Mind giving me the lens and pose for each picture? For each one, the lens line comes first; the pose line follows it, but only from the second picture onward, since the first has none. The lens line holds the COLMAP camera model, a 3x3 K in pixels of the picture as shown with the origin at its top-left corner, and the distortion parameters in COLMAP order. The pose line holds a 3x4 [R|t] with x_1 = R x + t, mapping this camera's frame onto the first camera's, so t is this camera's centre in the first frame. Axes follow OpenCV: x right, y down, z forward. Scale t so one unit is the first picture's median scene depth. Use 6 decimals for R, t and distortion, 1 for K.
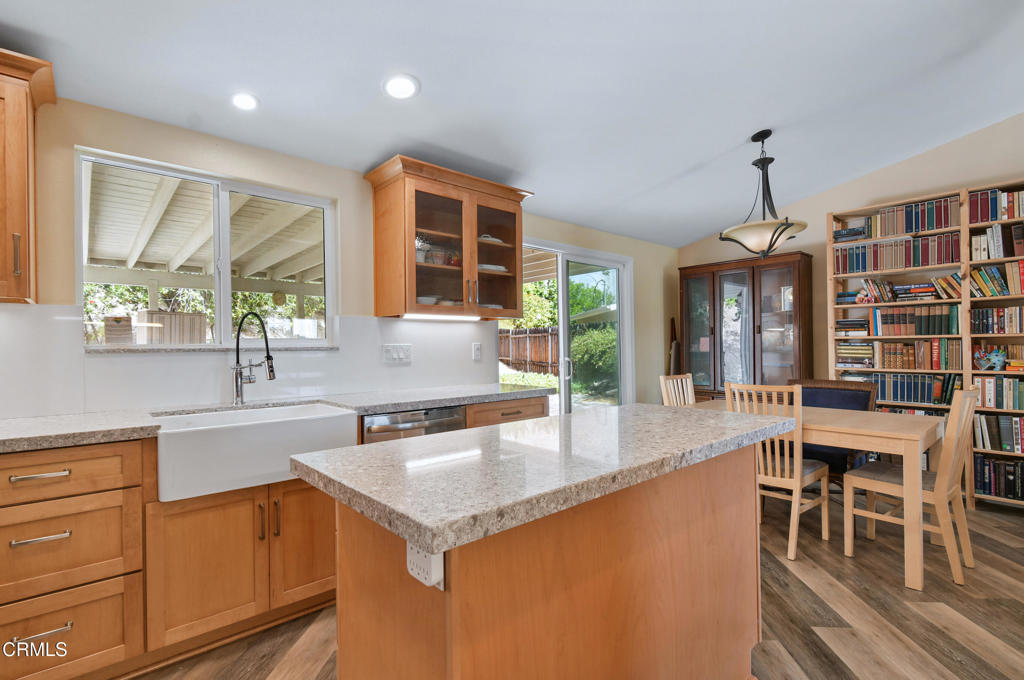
lens RADIAL K [[492.5, 0, 512.0], [0, 492.5, 340.0], [0, 0, 1]] dist [-0.000421, -0.000591]
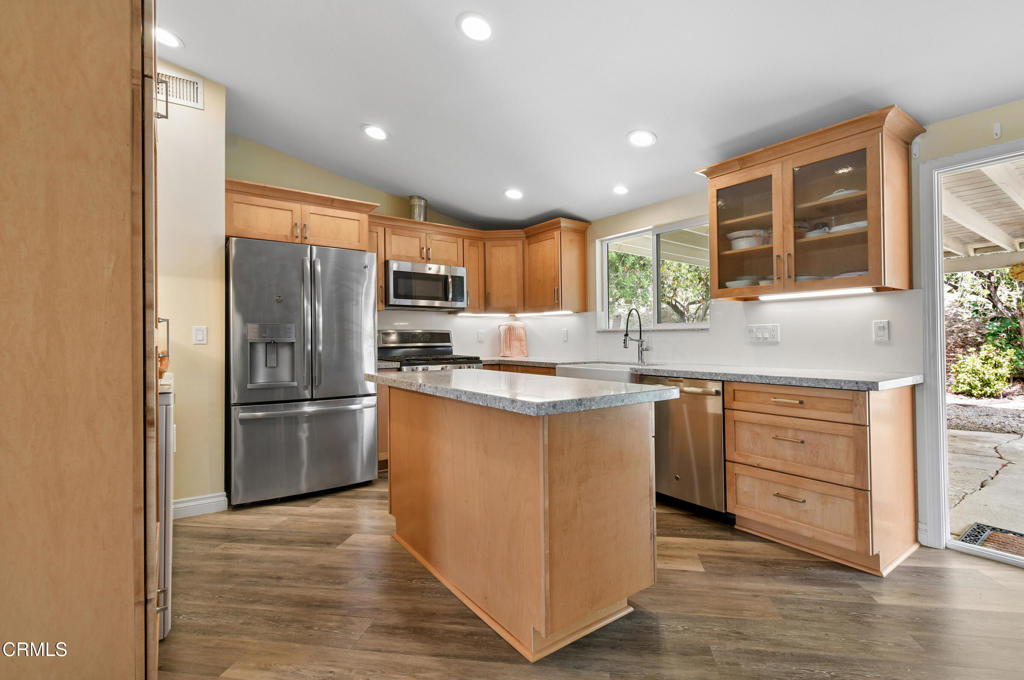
lens RADIAL K [[455.1, 0, 514.3], [0, 455.1, 334.6], [0, 0, 1]] dist [-0.000345, -0.000078]
pose [[-0.104894, -0.002119, -0.994481, 0.837796], [0.018587, 0.999819, -0.004091, 0.024889], [0.994310, -0.018914, -0.104836, 0.588876]]
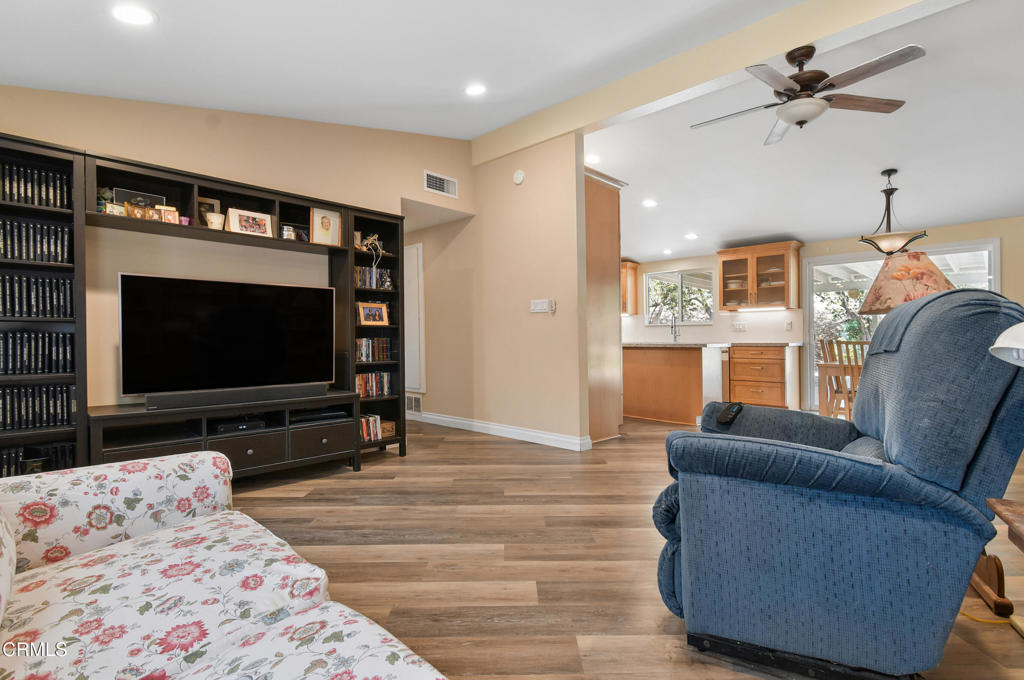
lens RADIAL K [[492.5, 0, 512.0], [0, 492.5, 340.0], [0, 0, 1]] dist [-0.000421, -0.000591]
pose [[0.087335, 0.010749, -0.996121, 2.043181], [0.018387, 0.999754, 0.012400, 0.043919], [0.996009, -0.019399, 0.087116, -0.267138]]
